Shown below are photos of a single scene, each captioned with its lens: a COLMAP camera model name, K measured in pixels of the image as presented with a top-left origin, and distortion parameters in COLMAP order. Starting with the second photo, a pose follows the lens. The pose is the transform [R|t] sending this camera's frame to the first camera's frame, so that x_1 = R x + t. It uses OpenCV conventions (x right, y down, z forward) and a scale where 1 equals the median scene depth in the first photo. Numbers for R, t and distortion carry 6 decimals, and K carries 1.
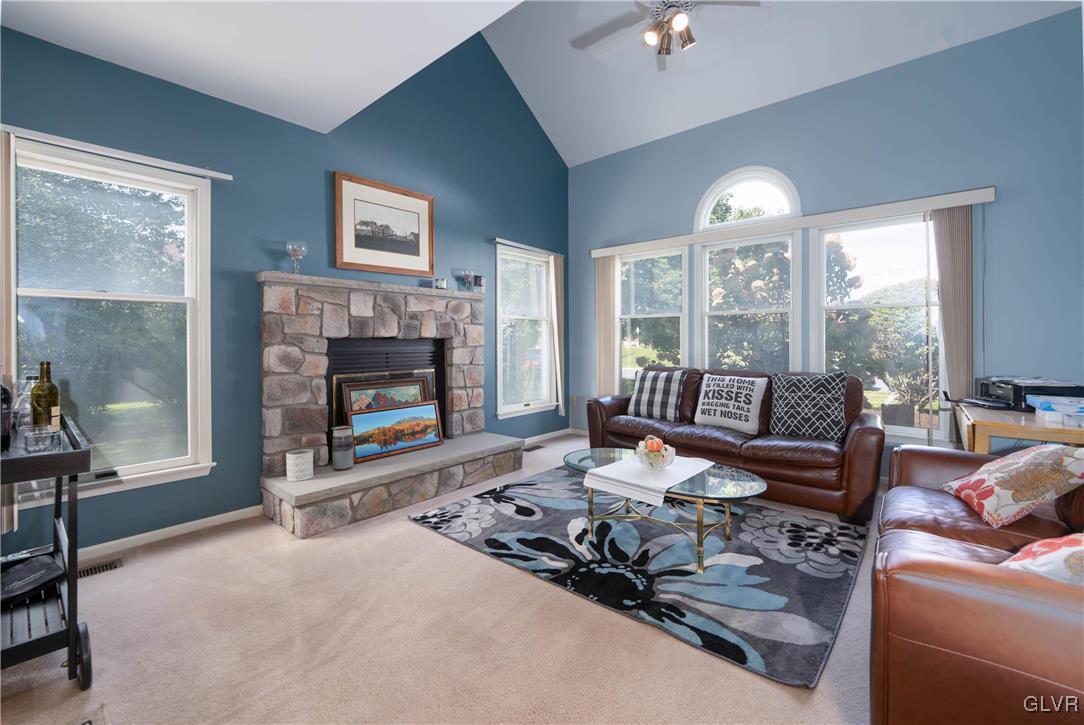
lens RADIAL K [[443.9, 0, 540.2], [0, 443.9, 355.5], [0, 0, 1]] dist [-0.001421, -0.000248]
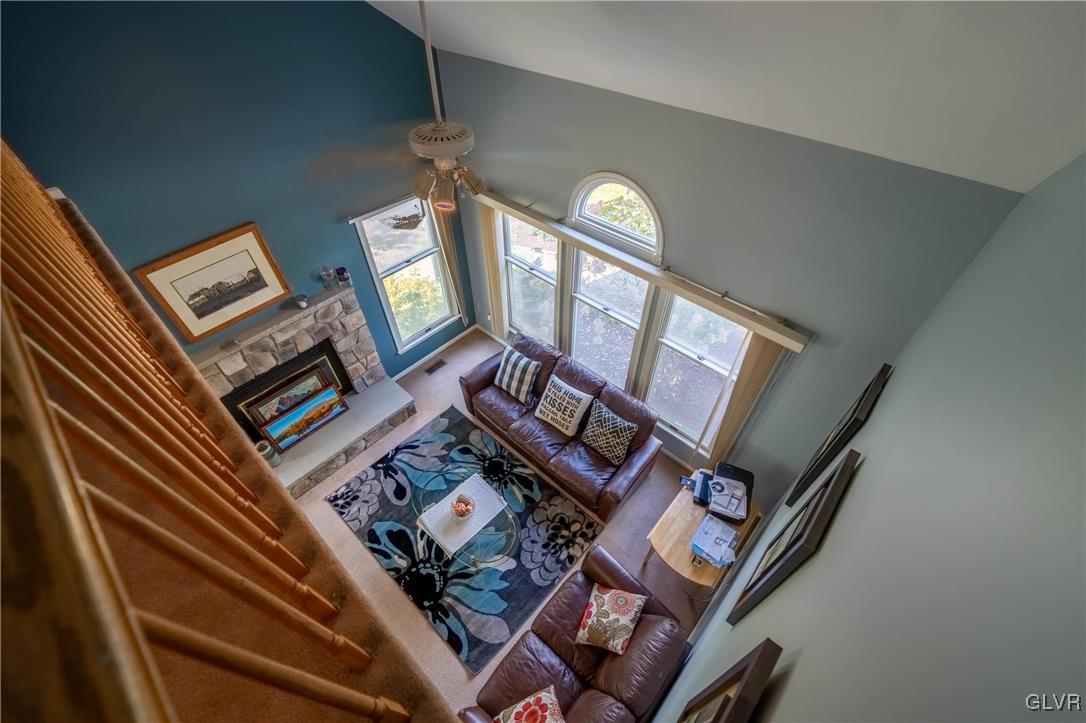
lens RADIAL K [[444.7, 0, 542.9], [0, 444.7, 355.8], [0, 0, 1]] dist [-0.001421, -0.000248]
pose [[0.999187, 0.025008, -0.031615, 0.446654], [0.005334, 0.695370, 0.718632, -0.973491], [0.039956, -0.718216, 0.694672, 0.255035]]
